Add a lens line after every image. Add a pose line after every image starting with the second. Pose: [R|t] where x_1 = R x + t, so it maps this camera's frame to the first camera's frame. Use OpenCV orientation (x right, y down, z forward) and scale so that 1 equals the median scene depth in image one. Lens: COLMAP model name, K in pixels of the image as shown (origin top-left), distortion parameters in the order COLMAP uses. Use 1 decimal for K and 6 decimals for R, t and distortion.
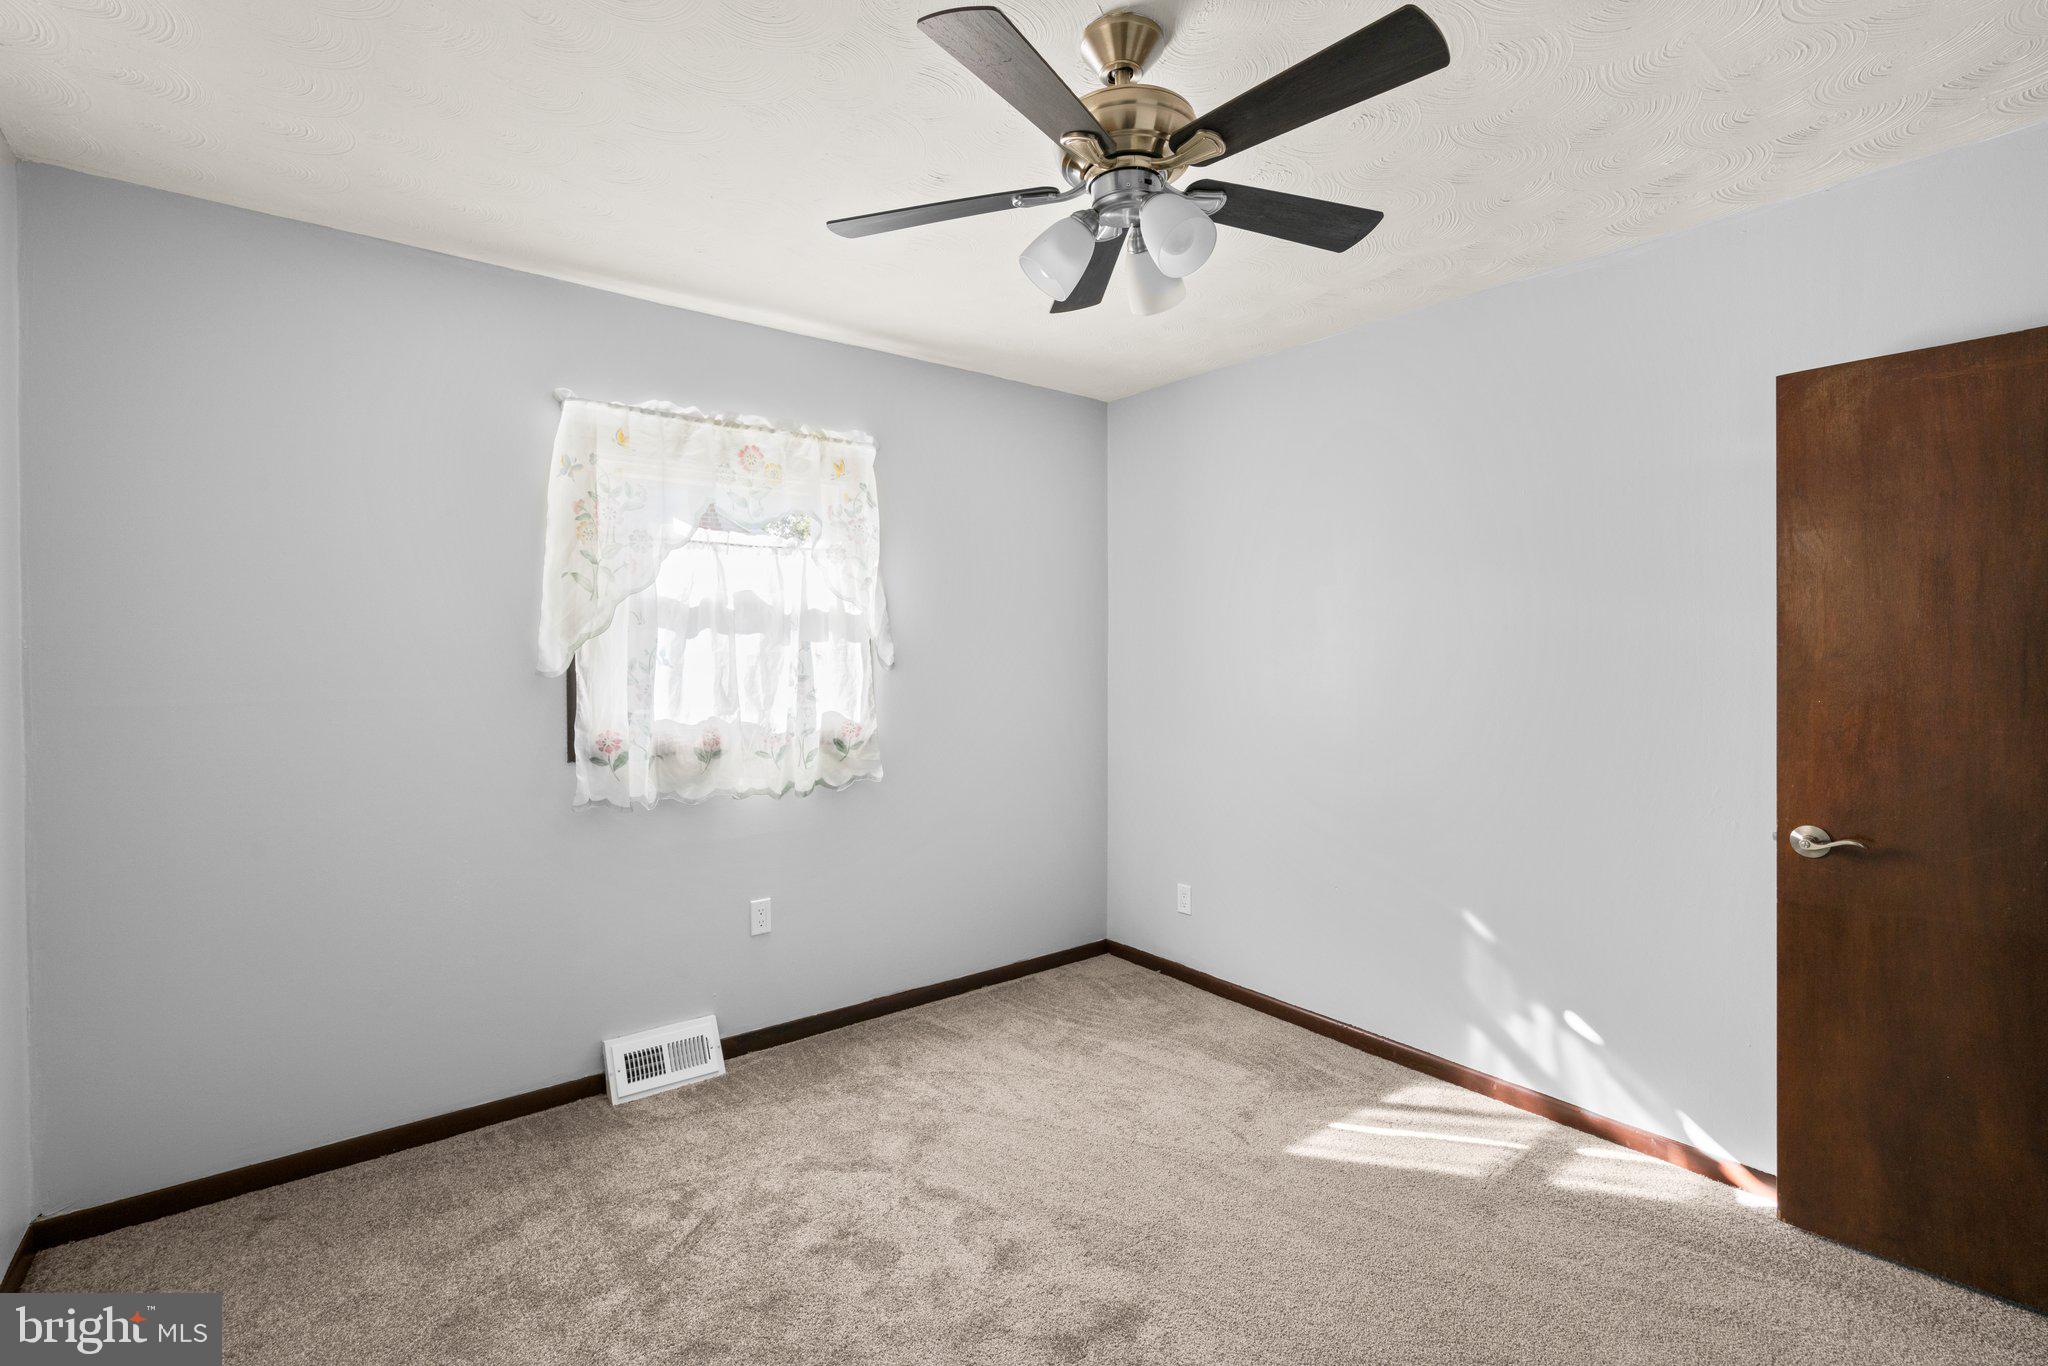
lens RADIAL K [[941.0, 0, 1043.0], [0, 941.0, 693.7], [0, 0, 1]] dist [-0.001622, 0.003376]
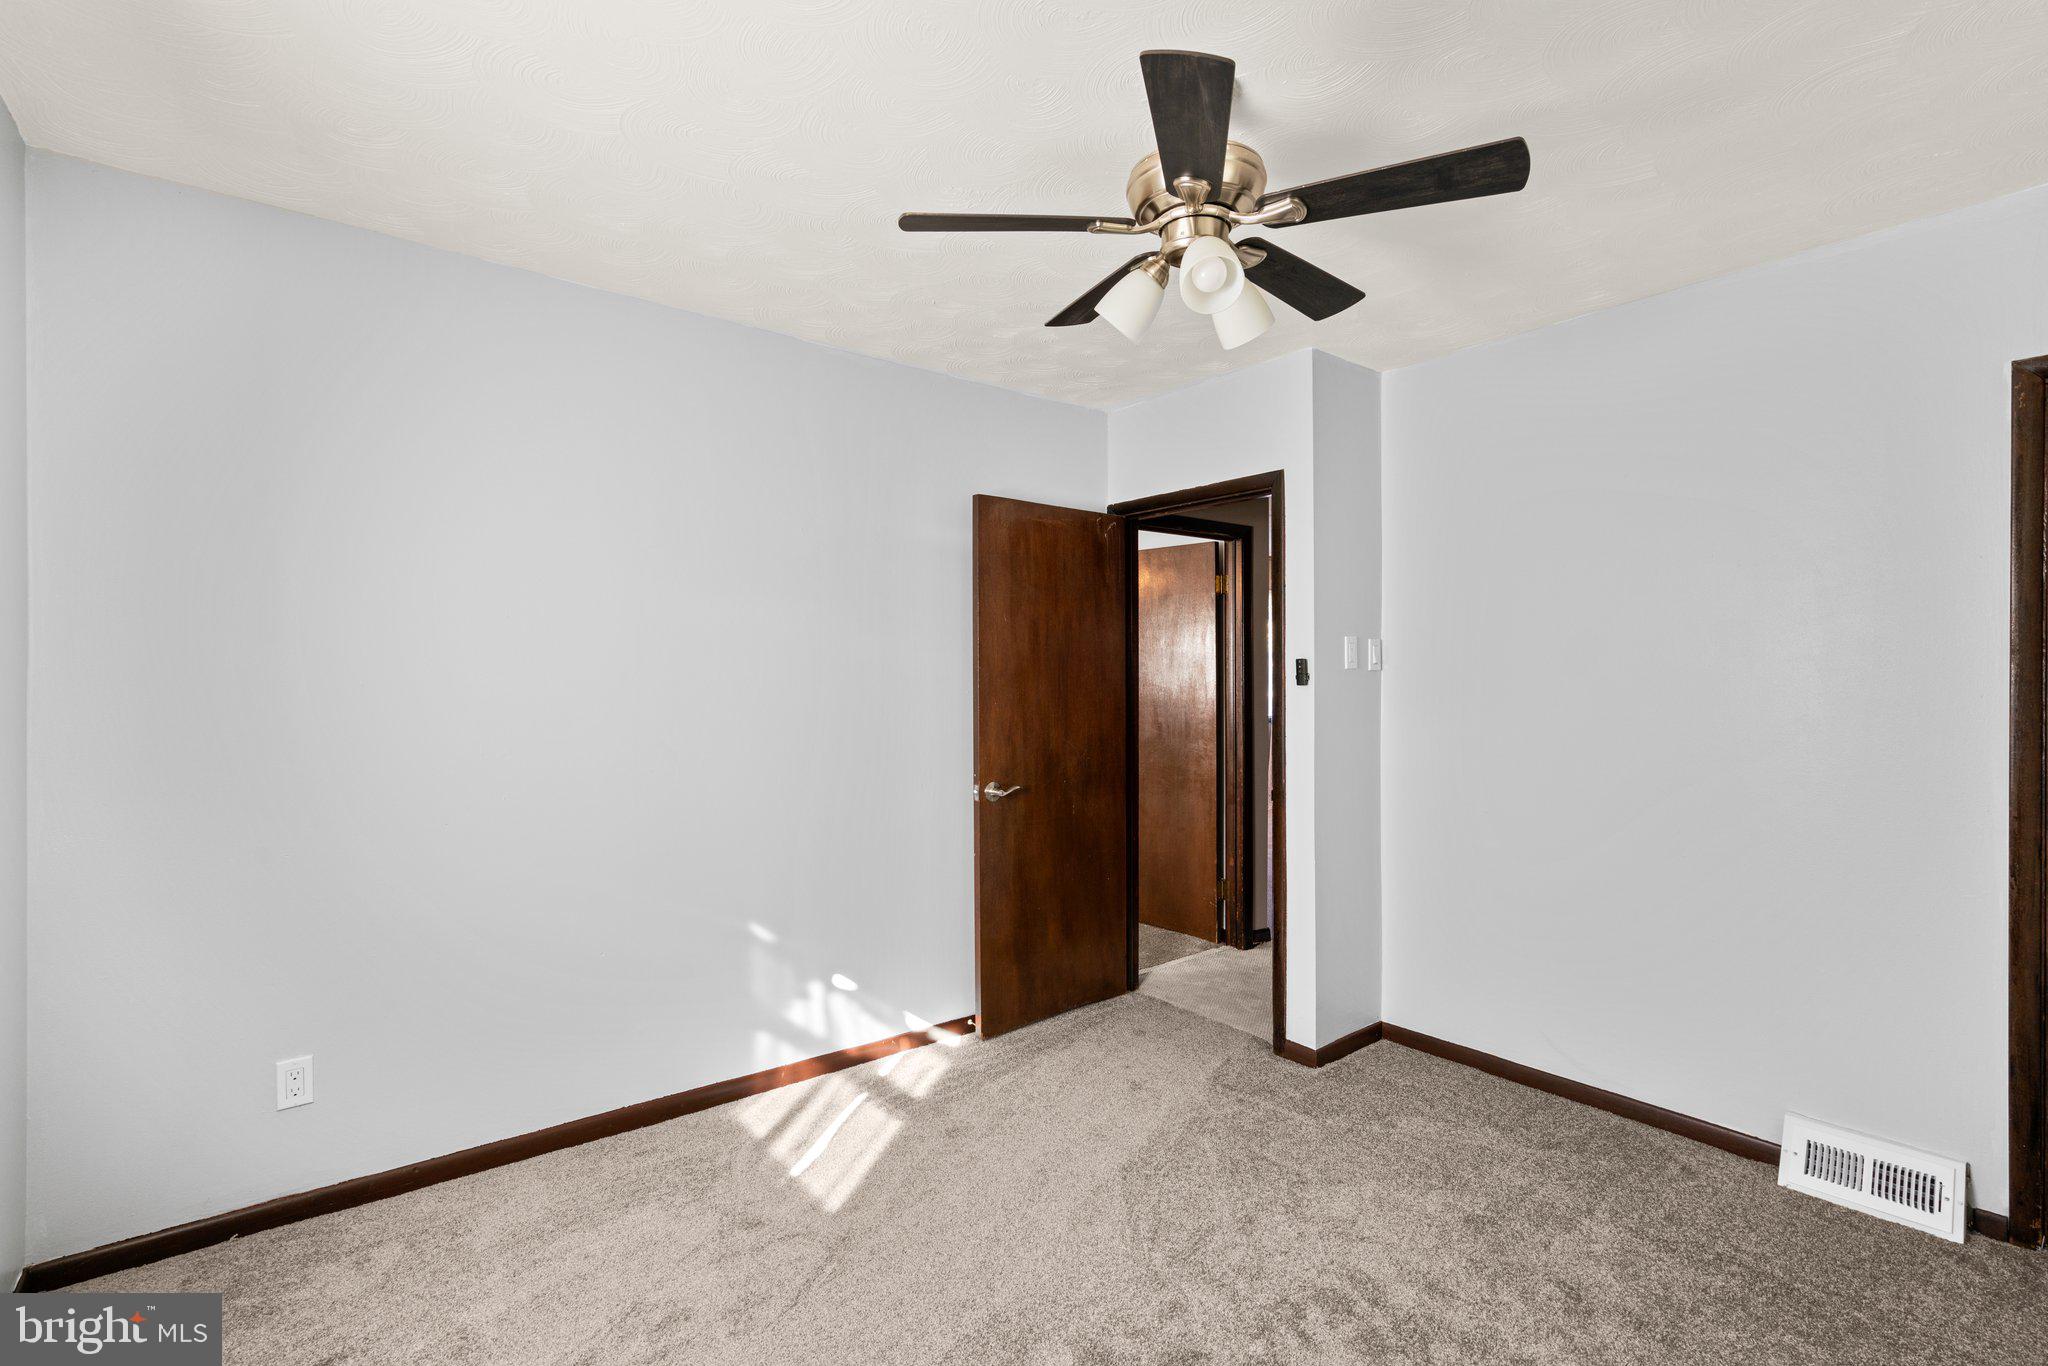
lens RADIAL K [[941.0, 0, 1012.1], [0, 941.0, 689.4], [0, 0, 1]] dist [-0.001622, 0.003376]
pose [[0.010211, -0.020667, 0.999734, -0.613216], [0.035285, 0.999171, 0.020295, -0.037490], [-0.999325, 0.035069, 0.010931, 0.744564]]
